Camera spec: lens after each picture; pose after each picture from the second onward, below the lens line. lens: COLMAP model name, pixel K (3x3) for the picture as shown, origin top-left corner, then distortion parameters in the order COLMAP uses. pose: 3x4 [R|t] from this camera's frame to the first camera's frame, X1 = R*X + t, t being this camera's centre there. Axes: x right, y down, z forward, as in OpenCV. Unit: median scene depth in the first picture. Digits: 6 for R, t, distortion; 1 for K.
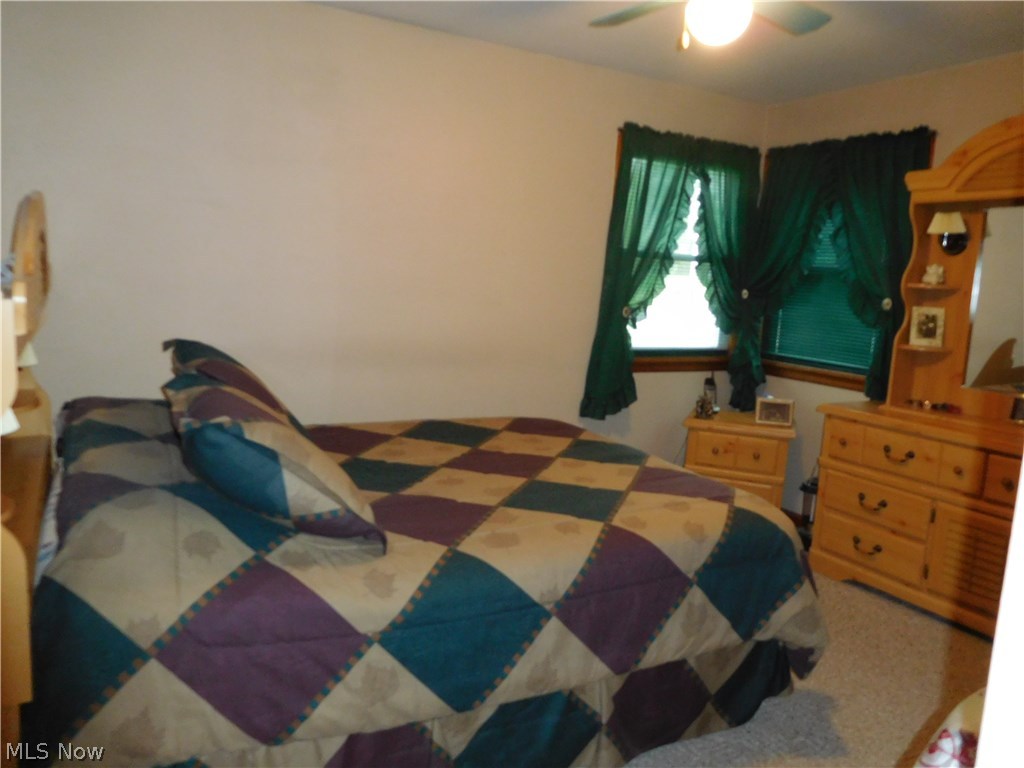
lens RADIAL K [[768.8, 0, 512.0], [0, 768.8, 384.0], [0, 0, 1]] dist [-0.005343, 0.001577]
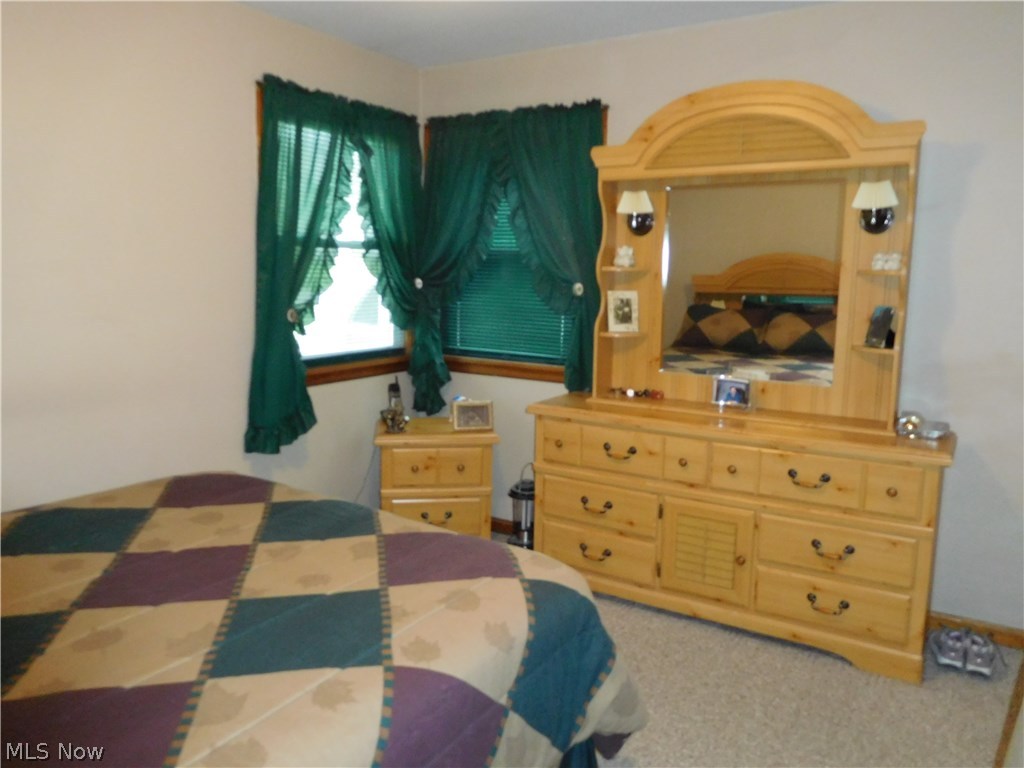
lens RADIAL K [[768.8, 0, 512.0], [0, 768.8, 384.0], [0, 0, 1]] dist [-0.005343, 0.001577]
pose [[0.876857, -0.113974, 0.467045, -0.032707], [0.101241, 0.993483, 0.052367, -0.043004], [-0.469970, 0.001366, 0.882681, 0.193499]]
